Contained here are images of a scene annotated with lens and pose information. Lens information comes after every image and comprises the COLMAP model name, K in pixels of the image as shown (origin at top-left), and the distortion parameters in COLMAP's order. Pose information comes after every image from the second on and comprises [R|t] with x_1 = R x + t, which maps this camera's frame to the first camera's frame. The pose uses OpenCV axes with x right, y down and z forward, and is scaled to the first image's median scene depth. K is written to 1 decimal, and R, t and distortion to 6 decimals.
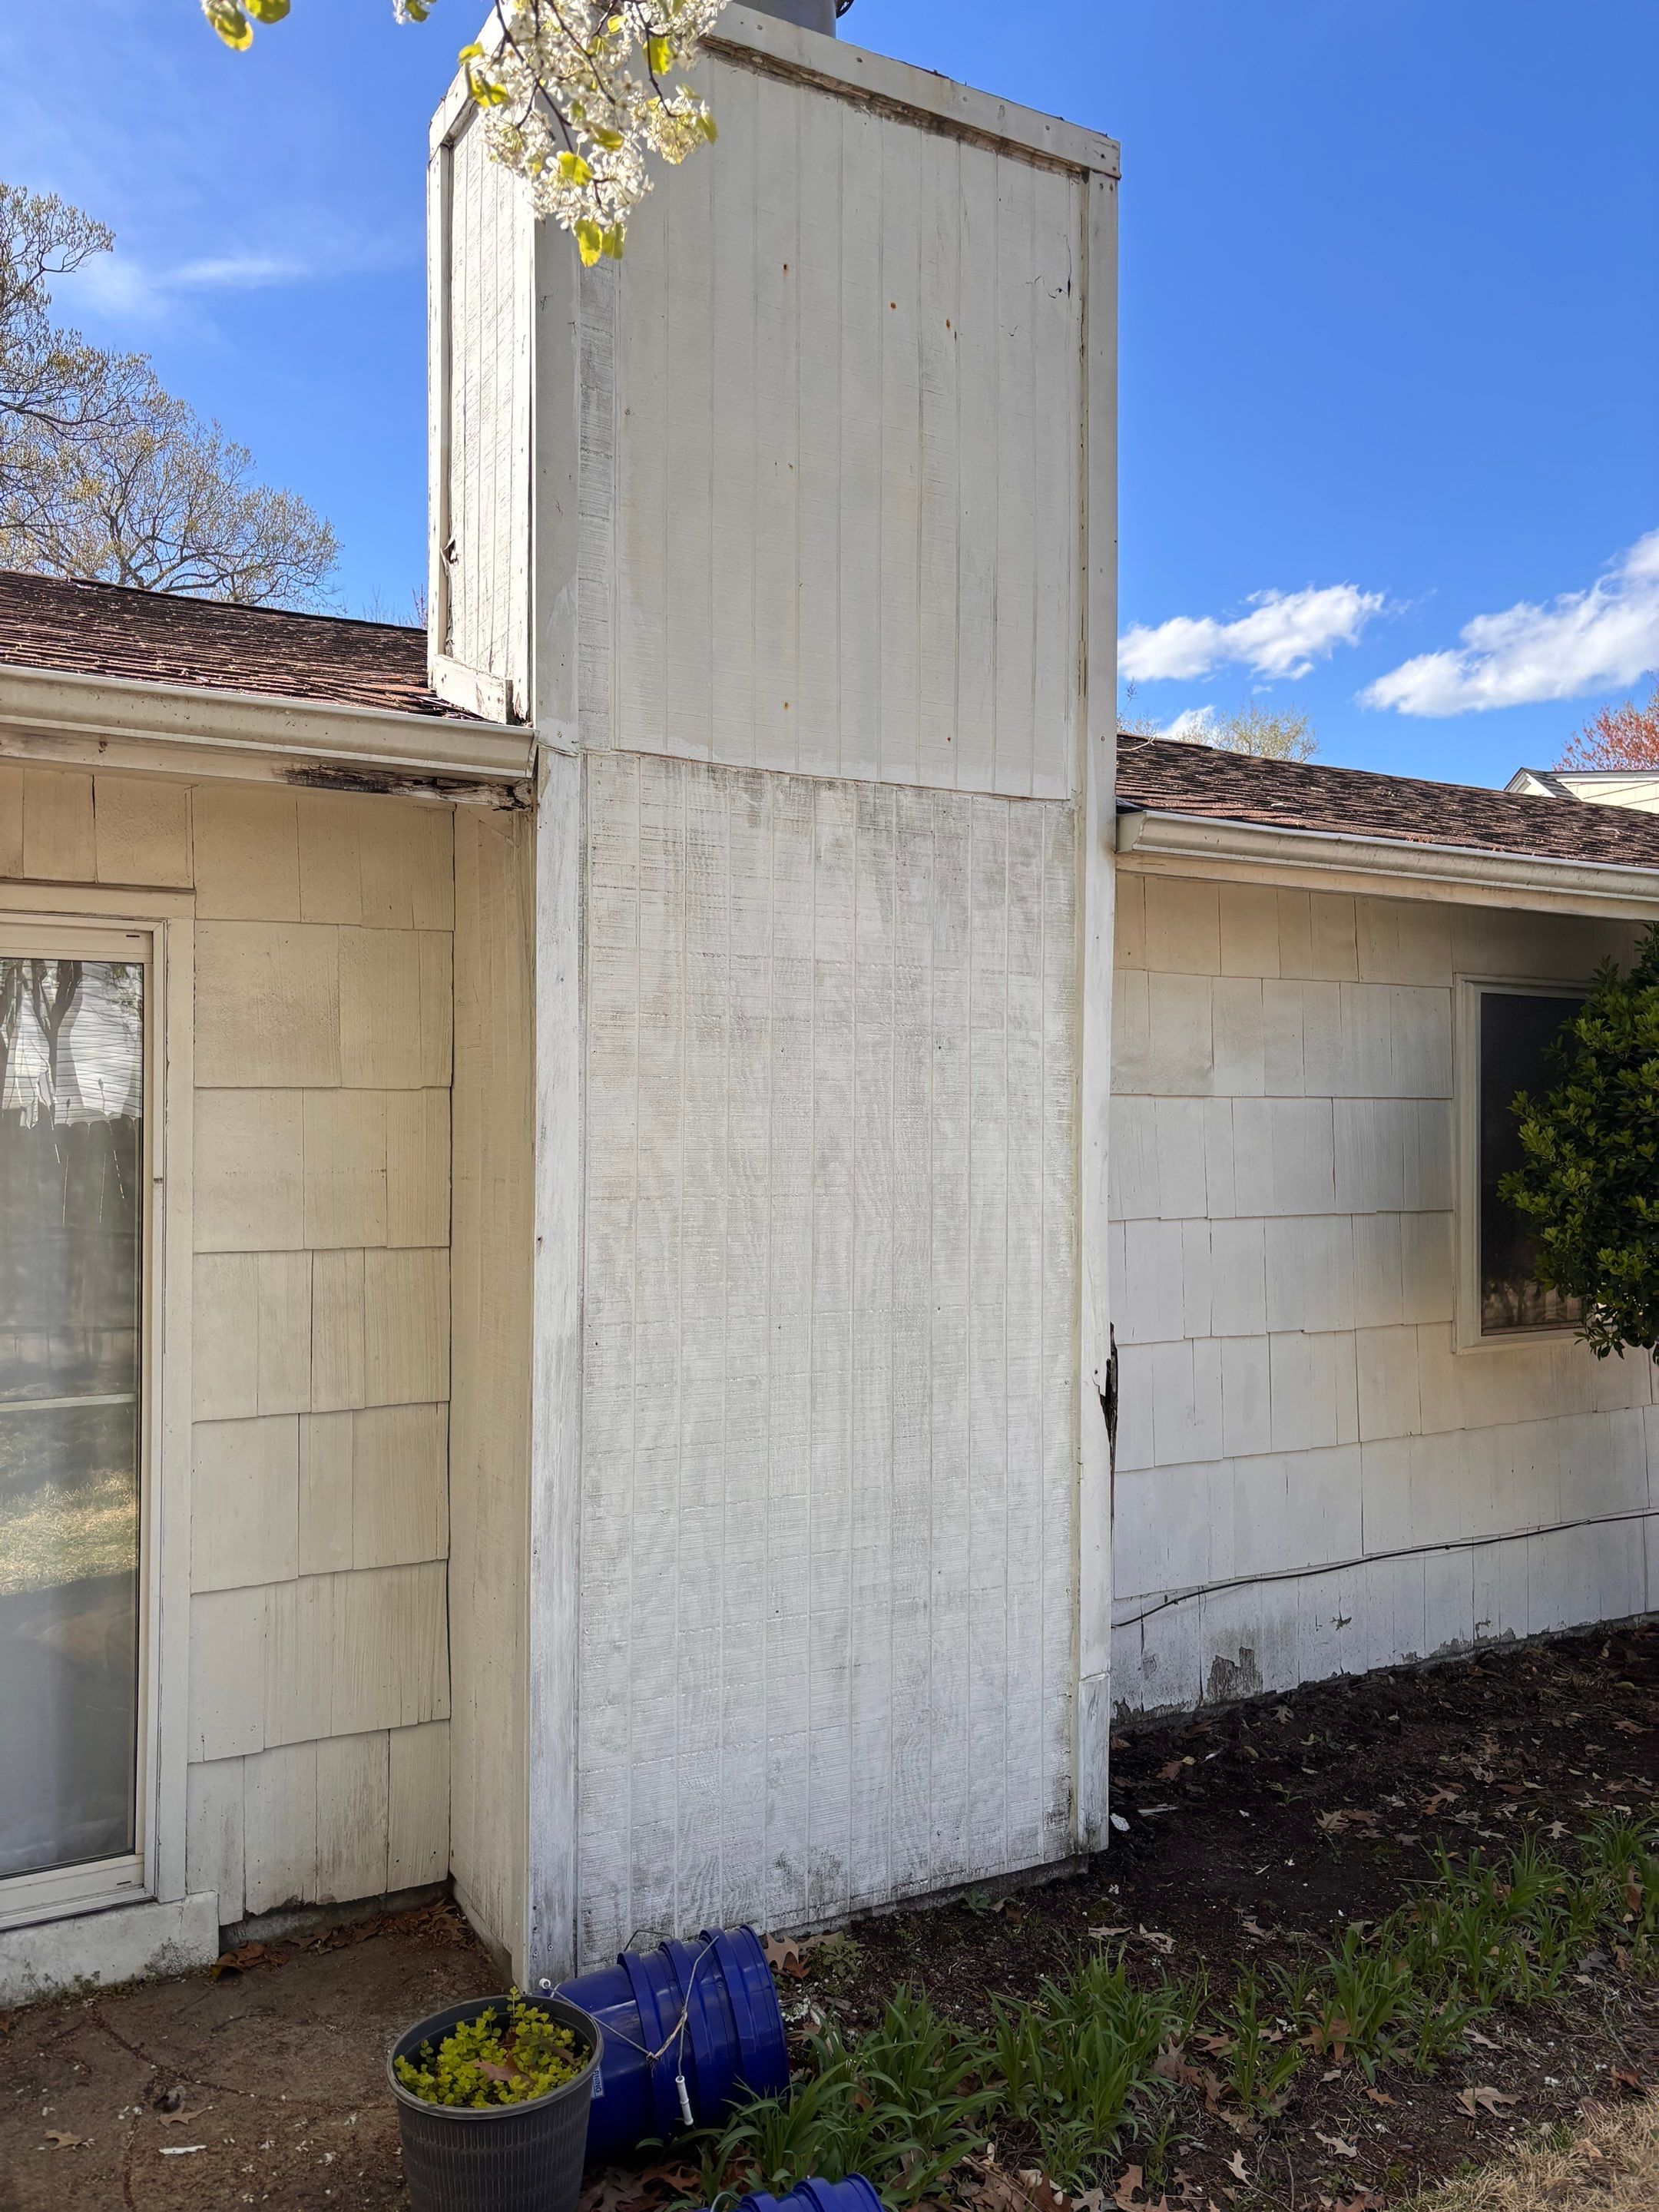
lens RADIAL K [[1701.2, 0, 822.4], [0, 1701.2, 1109.4], [0, 0, 1]] dist [0.112272, -0.148092]
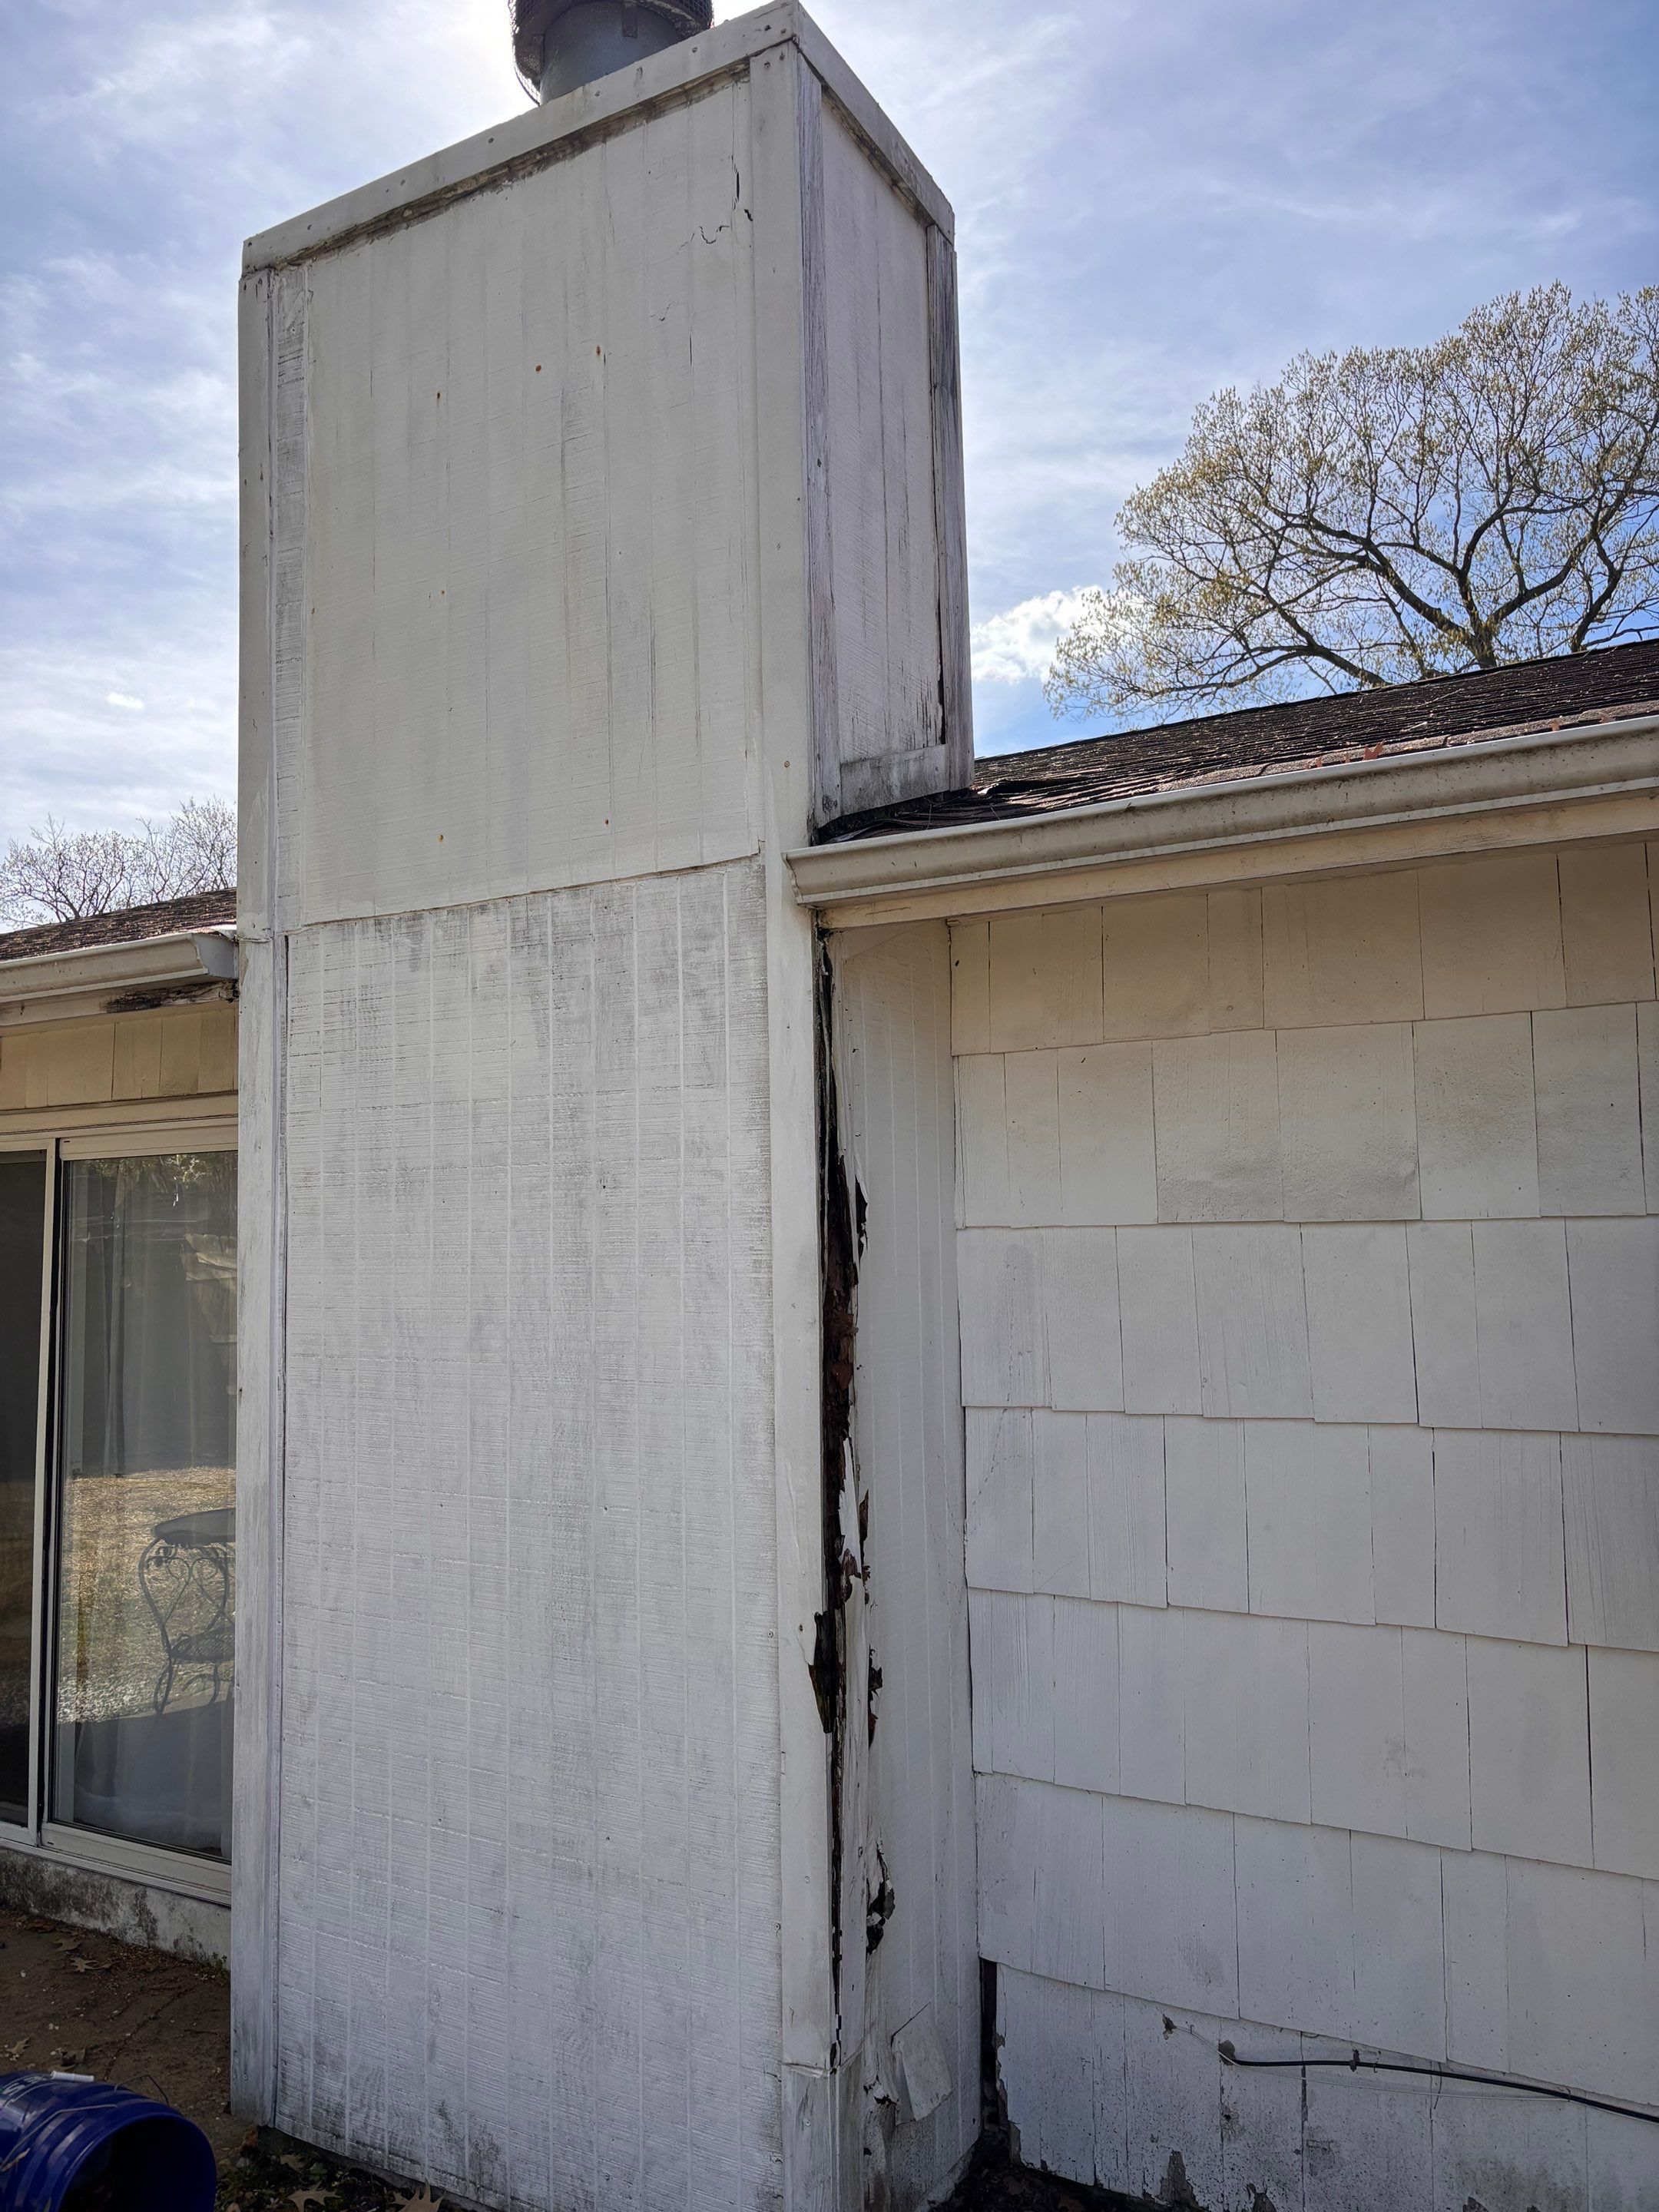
lens RADIAL K [[1671.4, 0, 823.2], [0, 1671.4, 1094.4], [0, 0, 1]] dist [0.023352, 0.029247]
pose [[0.506283, -0.079071, -0.858734, 0.855781], [0.027963, 0.996769, -0.075295, -0.018182], [0.861914, 0.014108, 0.506859, 0.701824]]
